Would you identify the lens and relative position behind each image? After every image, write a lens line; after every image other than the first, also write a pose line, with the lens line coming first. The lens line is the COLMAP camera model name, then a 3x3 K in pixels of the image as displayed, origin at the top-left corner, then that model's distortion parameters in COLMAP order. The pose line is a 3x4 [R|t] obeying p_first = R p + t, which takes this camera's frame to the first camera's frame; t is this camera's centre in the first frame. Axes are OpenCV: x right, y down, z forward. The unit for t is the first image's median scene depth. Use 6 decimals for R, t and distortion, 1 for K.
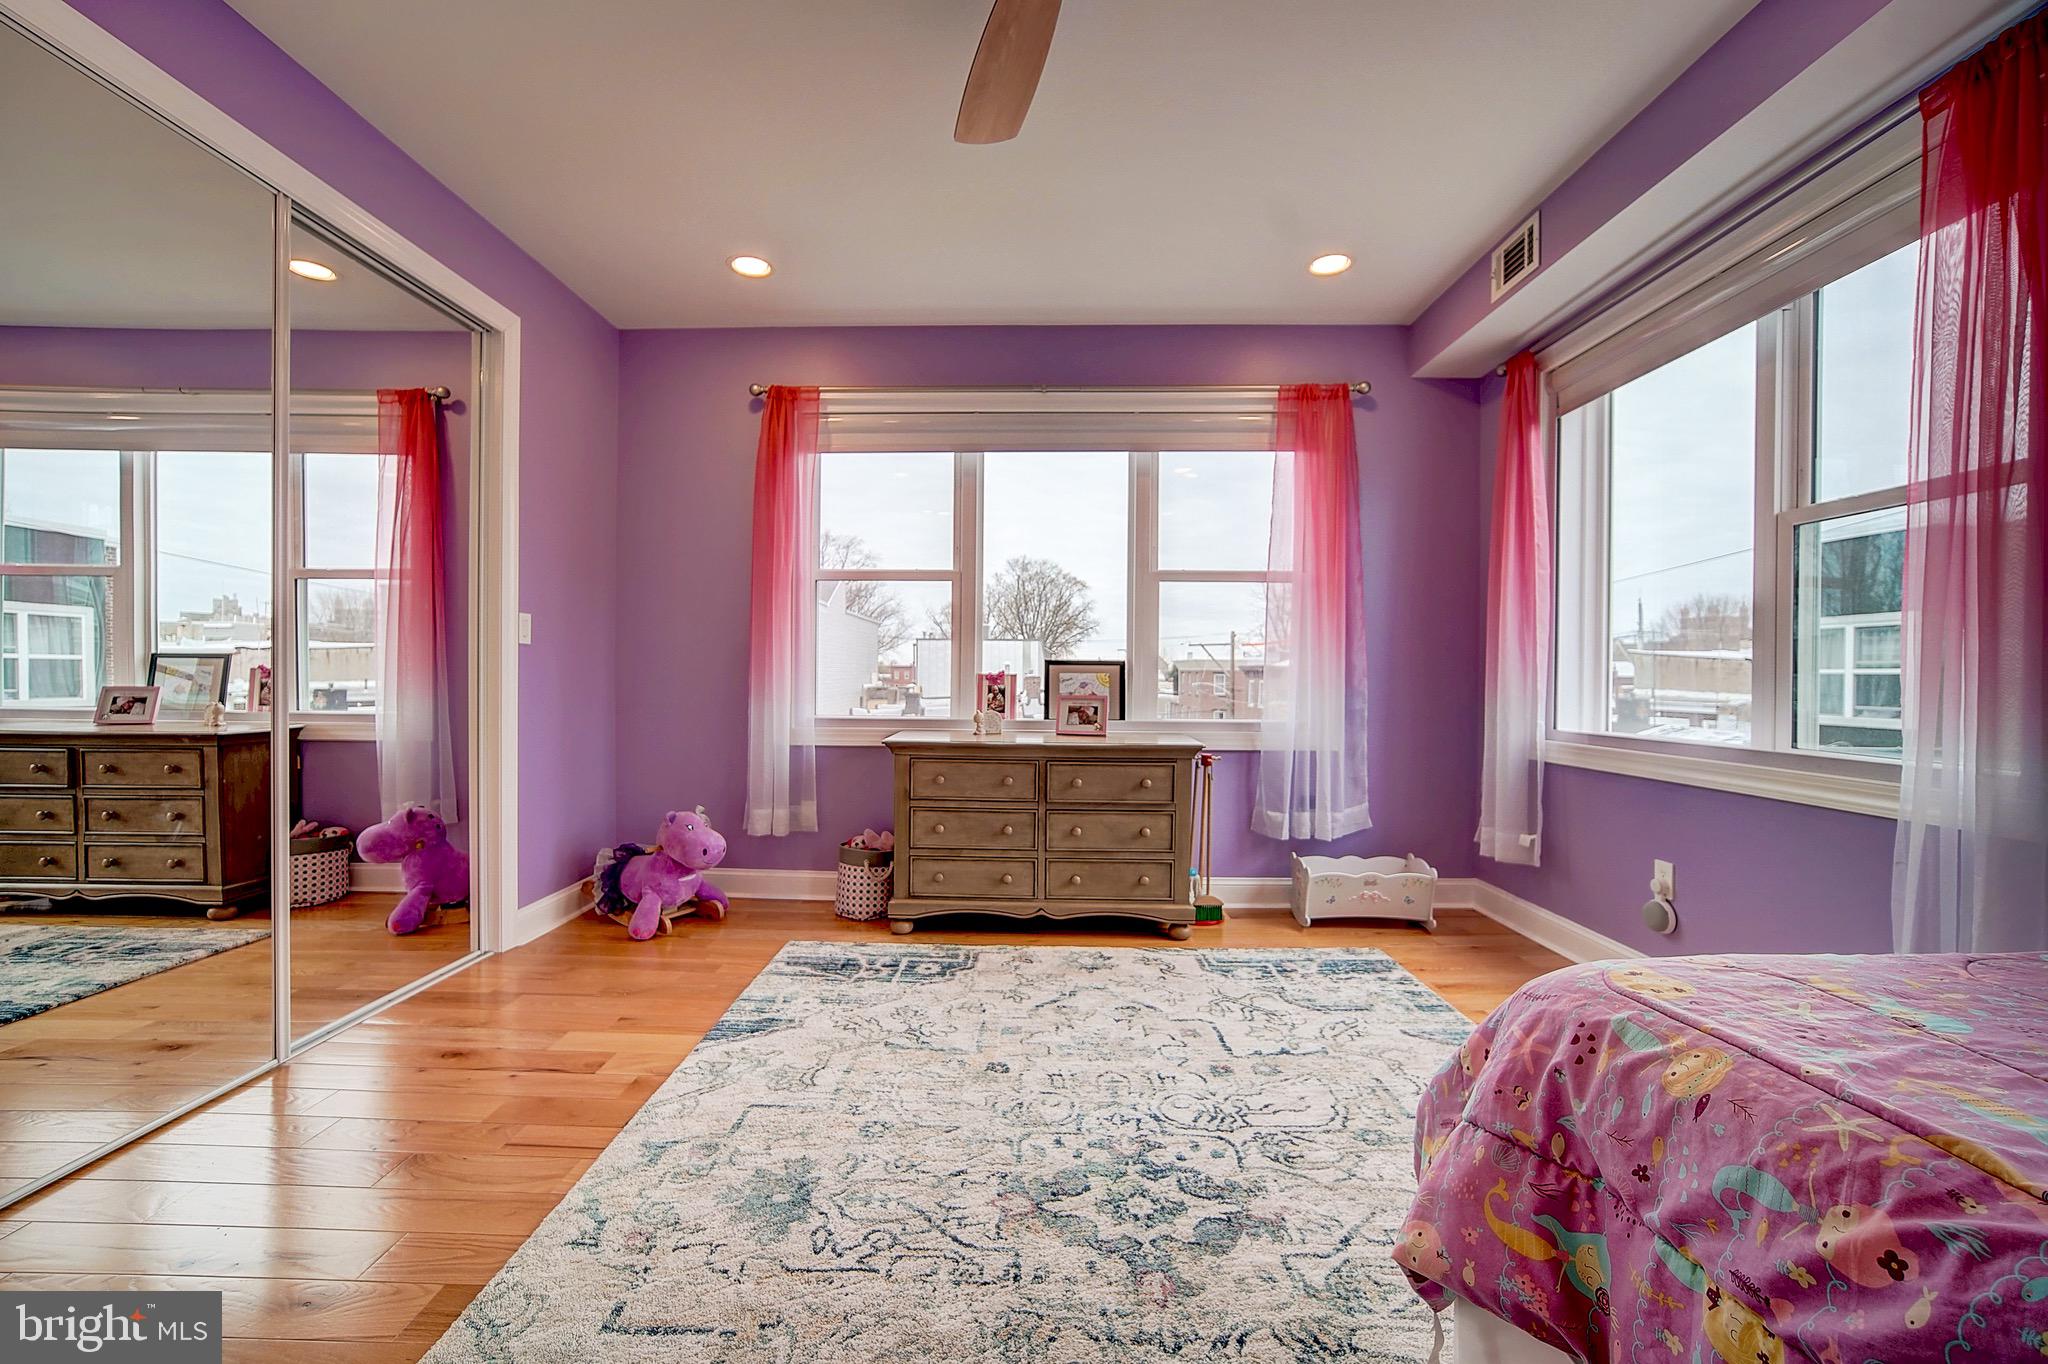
lens RADIAL K [[819.0, 0, 1011.8], [0, 819.0, 677.4], [0, 0, 1]] dist [-0.034378, 0.014295]
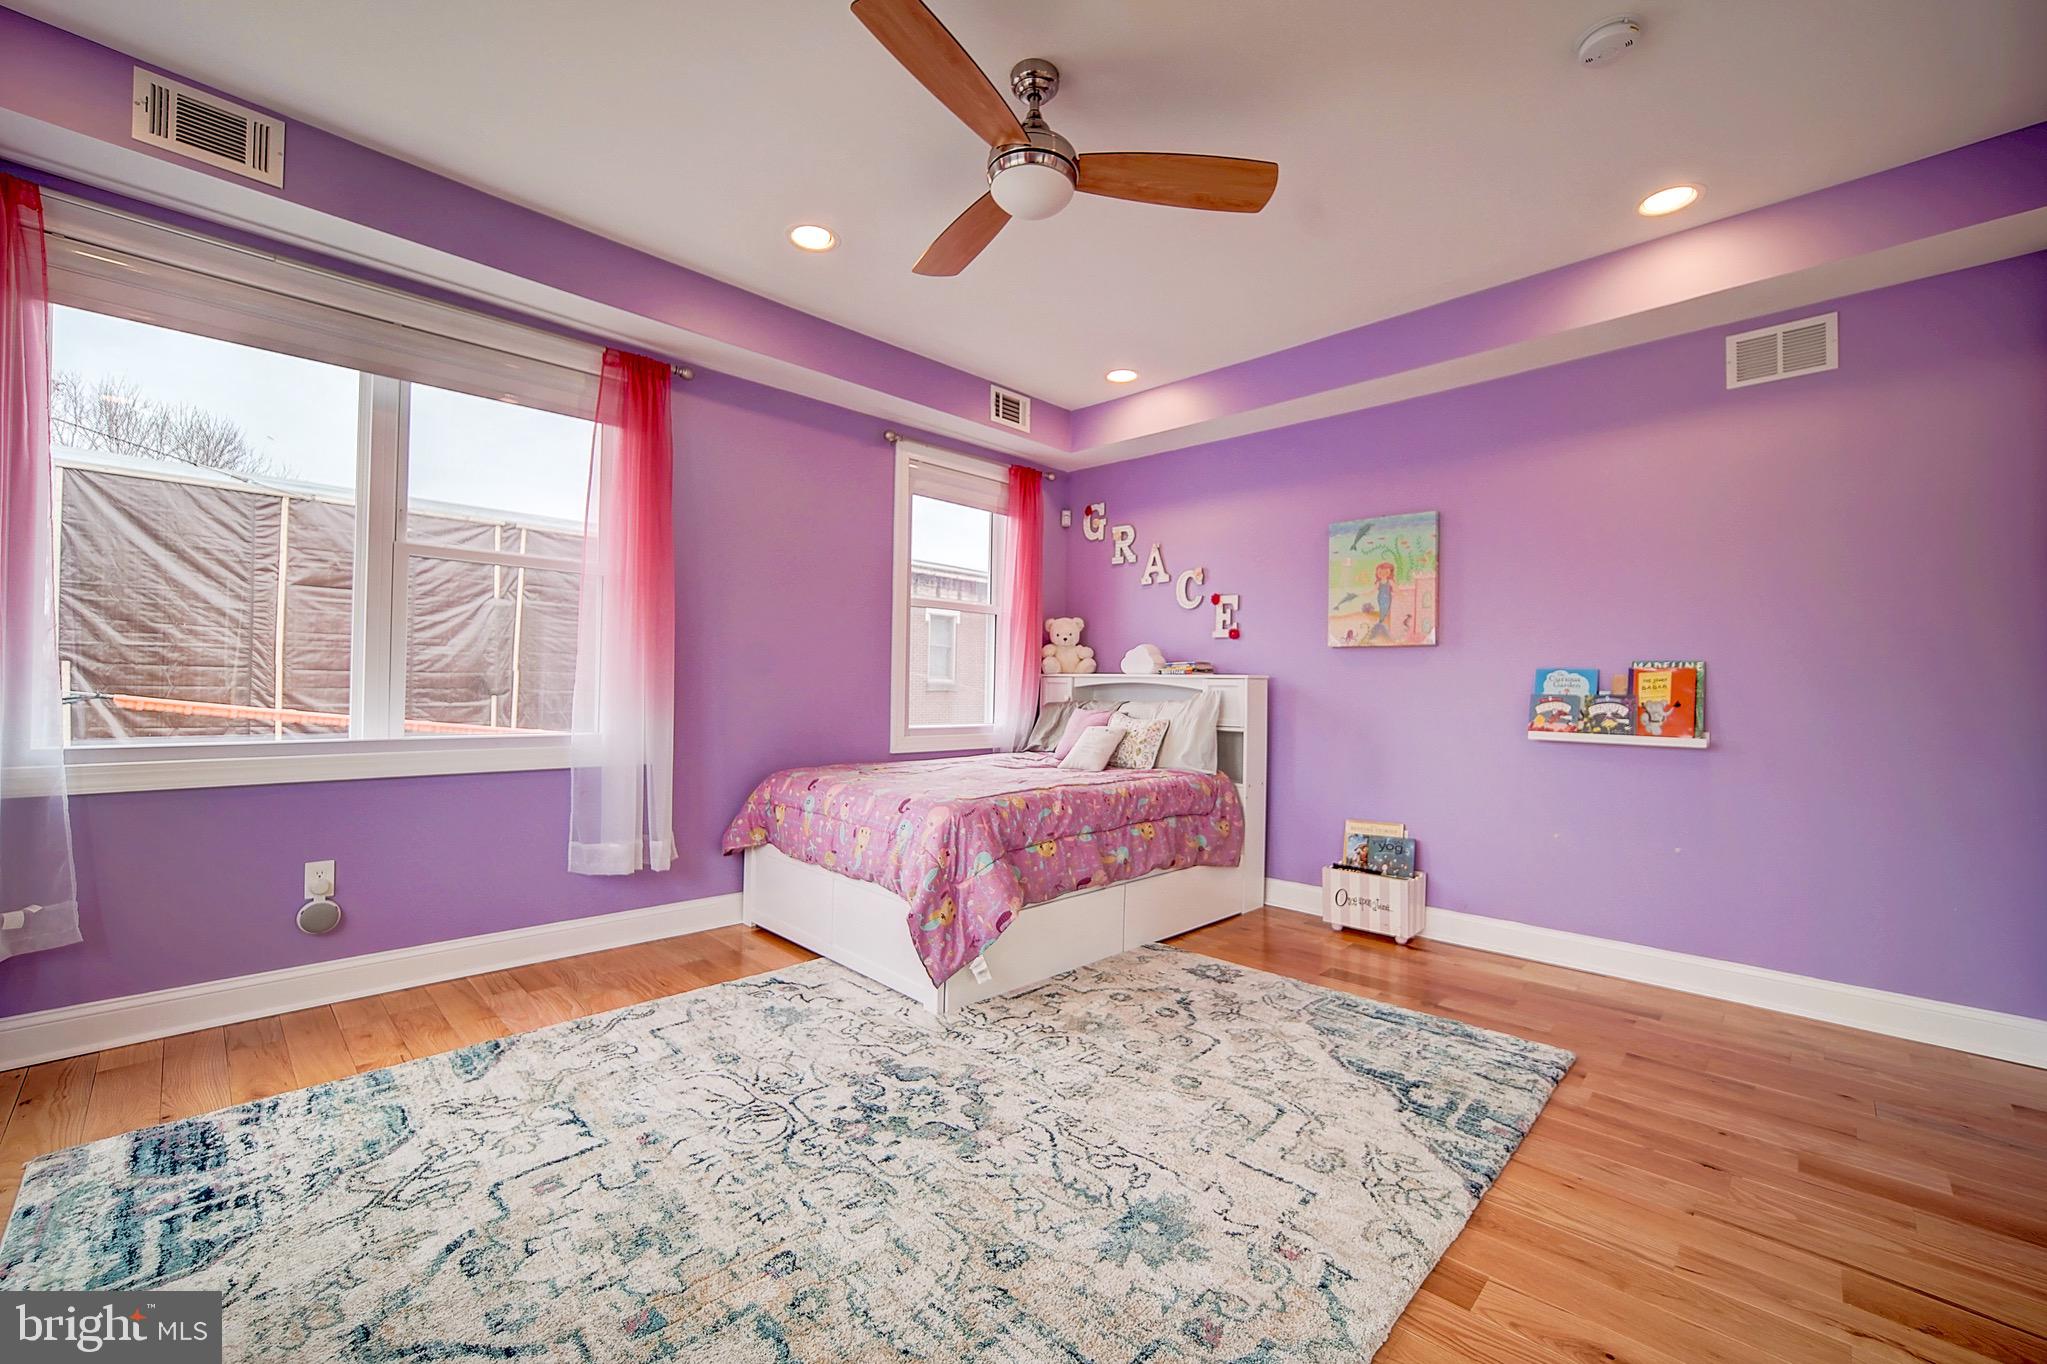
lens RADIAL K [[823.9, 0, 1035.4], [0, 823.9, 679.2], [0, 0, 1]] dist [-0.034136, 0.012843]
pose [[-0.735211, -0.010529, 0.677757, -0.508955], [-0.019473, 0.999795, -0.005591, -0.010822], [-0.677559, -0.017309, -0.735265, 1.101294]]
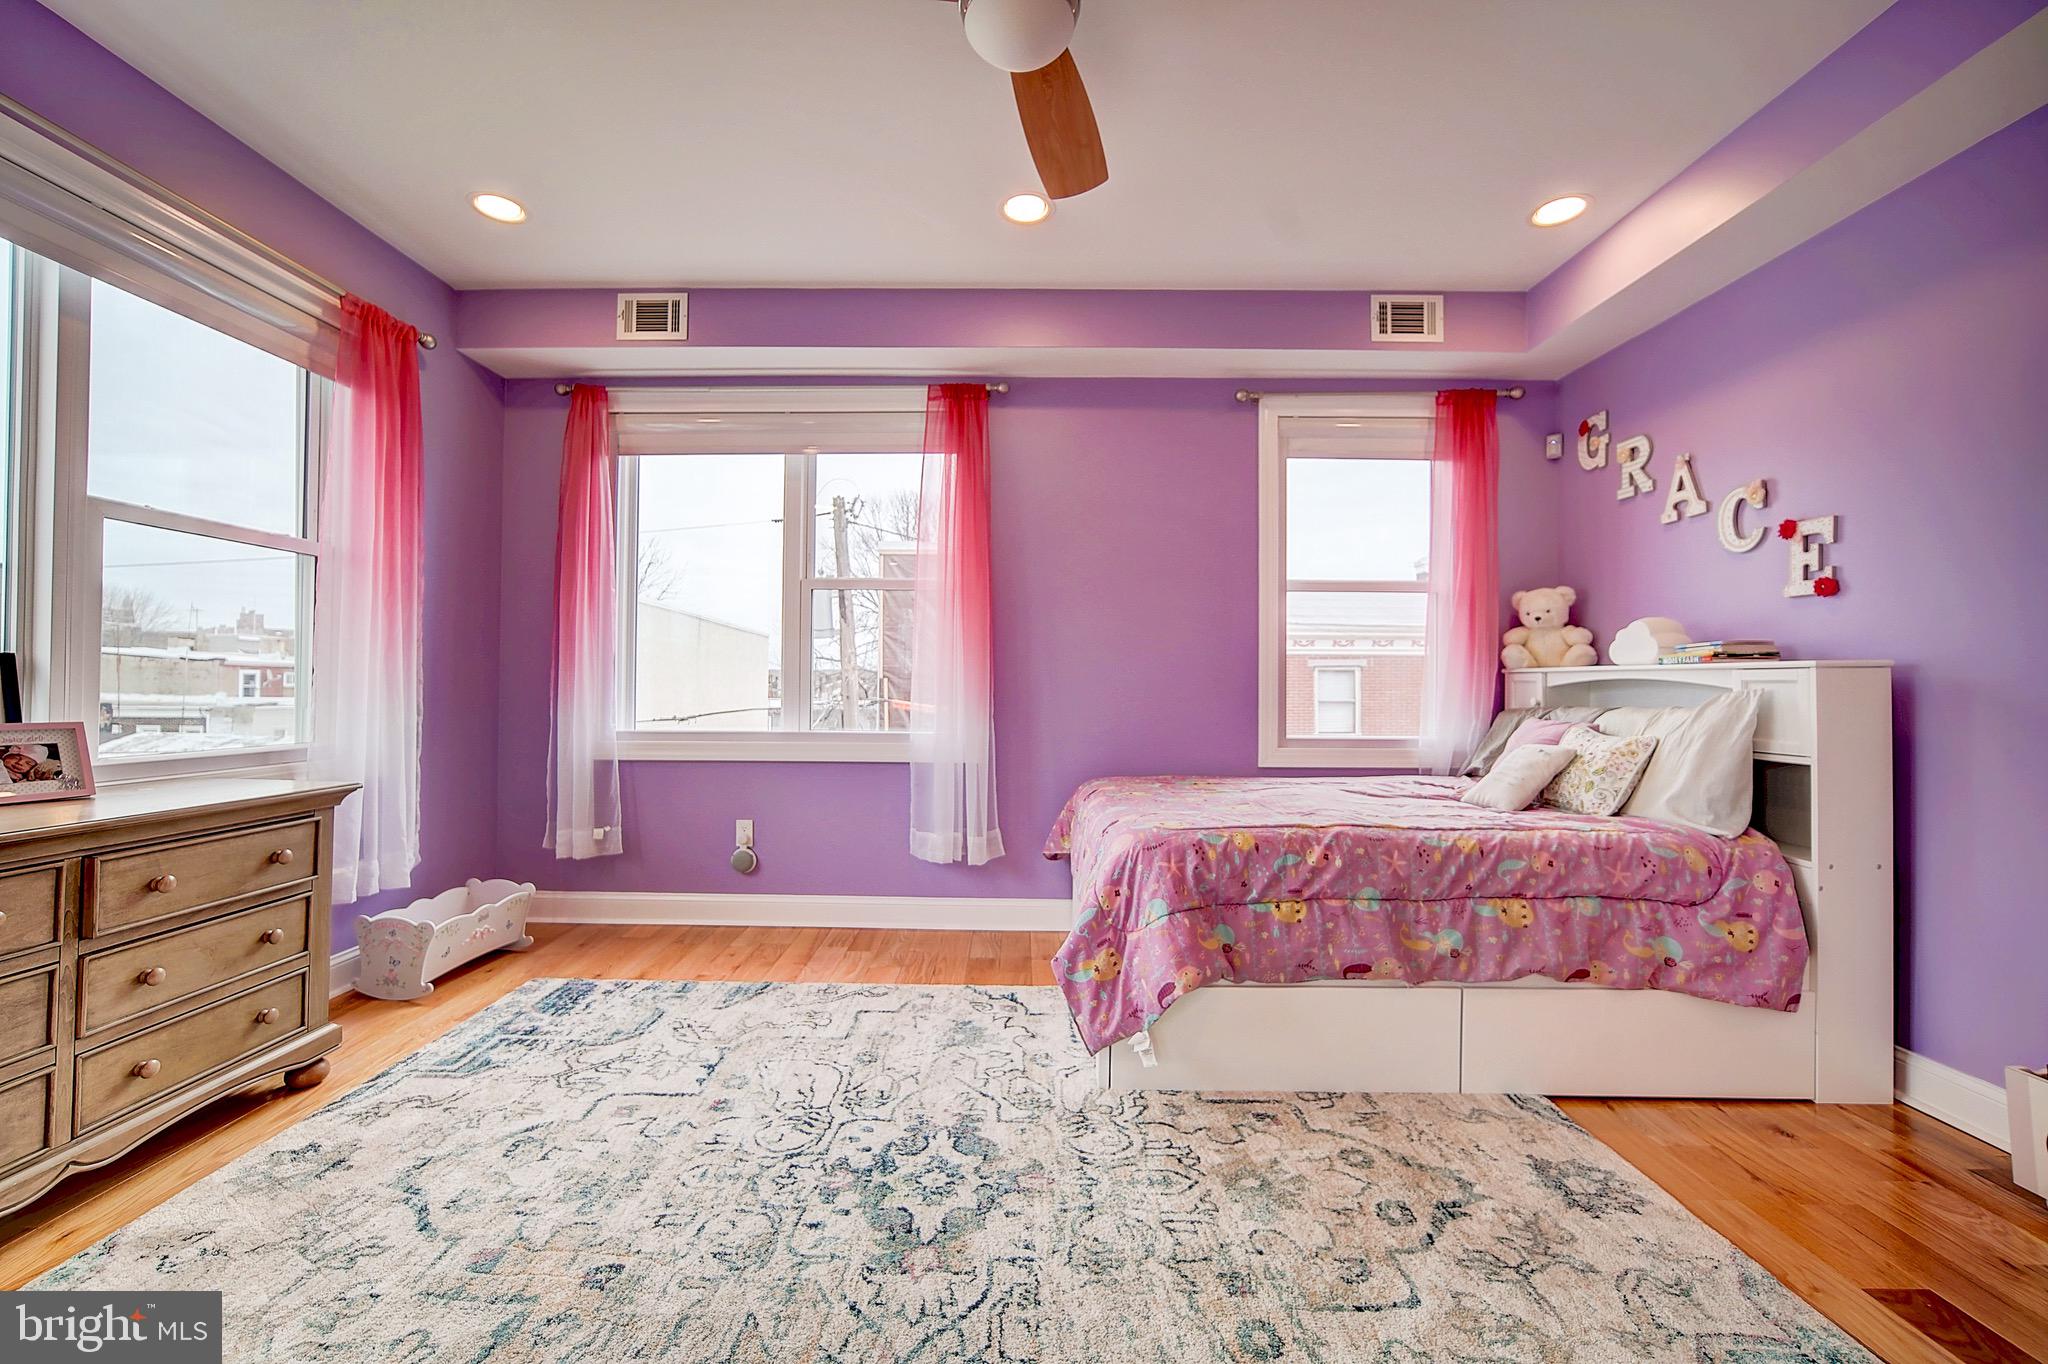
lens RADIAL K [[809.1, 0, 1017.0], [0, 809.1, 679.7], [0, 0, 1]] dist [-0.033107, 0.013867]
pose [[-0.015446, 0.002626, 0.999877, -0.546275], [-0.005254, 0.999983, -0.002707, -0.008796], [-0.999867, -0.005295, -0.015432, 0.540967]]
